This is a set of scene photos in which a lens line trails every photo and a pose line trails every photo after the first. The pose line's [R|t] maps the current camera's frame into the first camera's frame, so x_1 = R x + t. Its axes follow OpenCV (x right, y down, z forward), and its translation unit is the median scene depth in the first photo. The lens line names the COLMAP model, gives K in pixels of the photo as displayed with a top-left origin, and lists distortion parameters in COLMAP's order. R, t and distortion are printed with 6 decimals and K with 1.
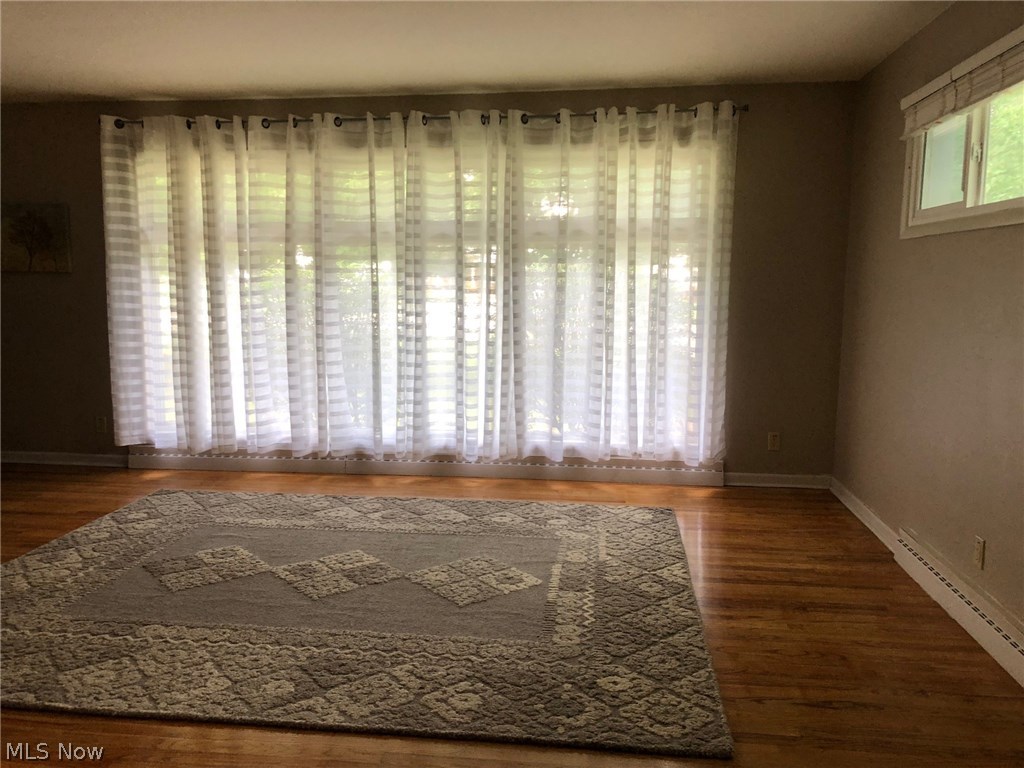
lens RADIAL K [[843.6, 0, 501.0], [0, 843.6, 390.5], [0, 0, 1]] dist [0.052877, -0.051630]
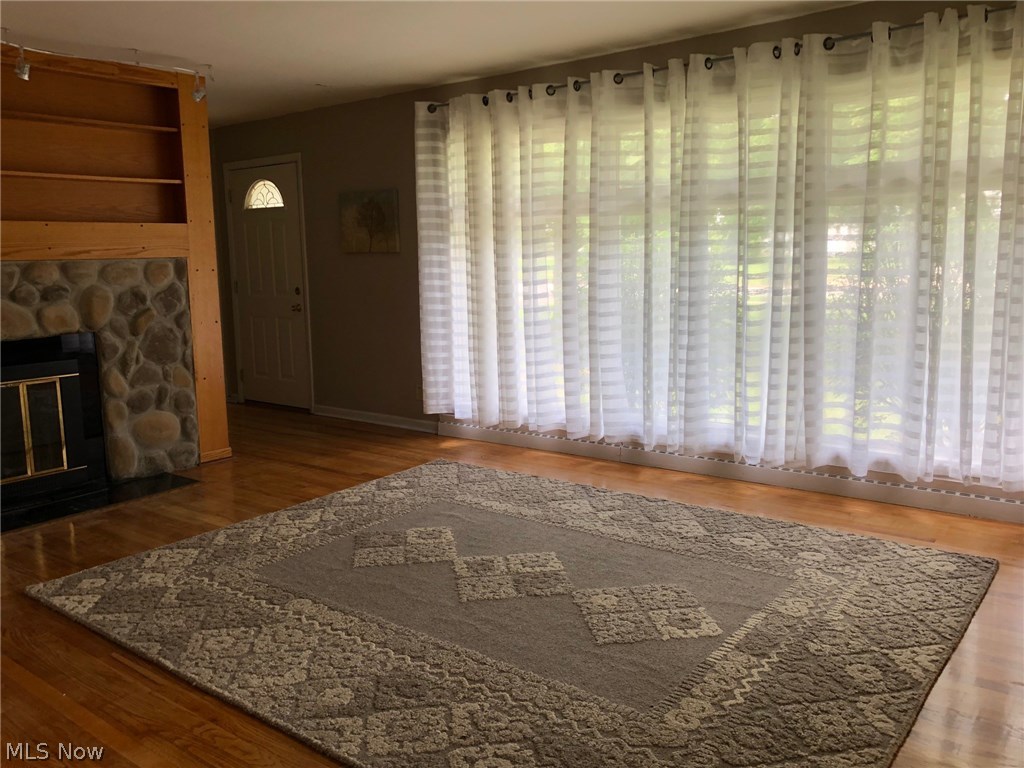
lens RADIAL K [[843.6, 0, 517.2], [0, 843.6, 373.3], [0, 0, 1]] dist [0.052877, -0.051630]
pose [[0.858657, 0.049192, -0.510184, 0.200189], [-0.040462, 0.998783, 0.028203, -0.021758], [0.510951, -0.003574, 0.859603, 0.160857]]
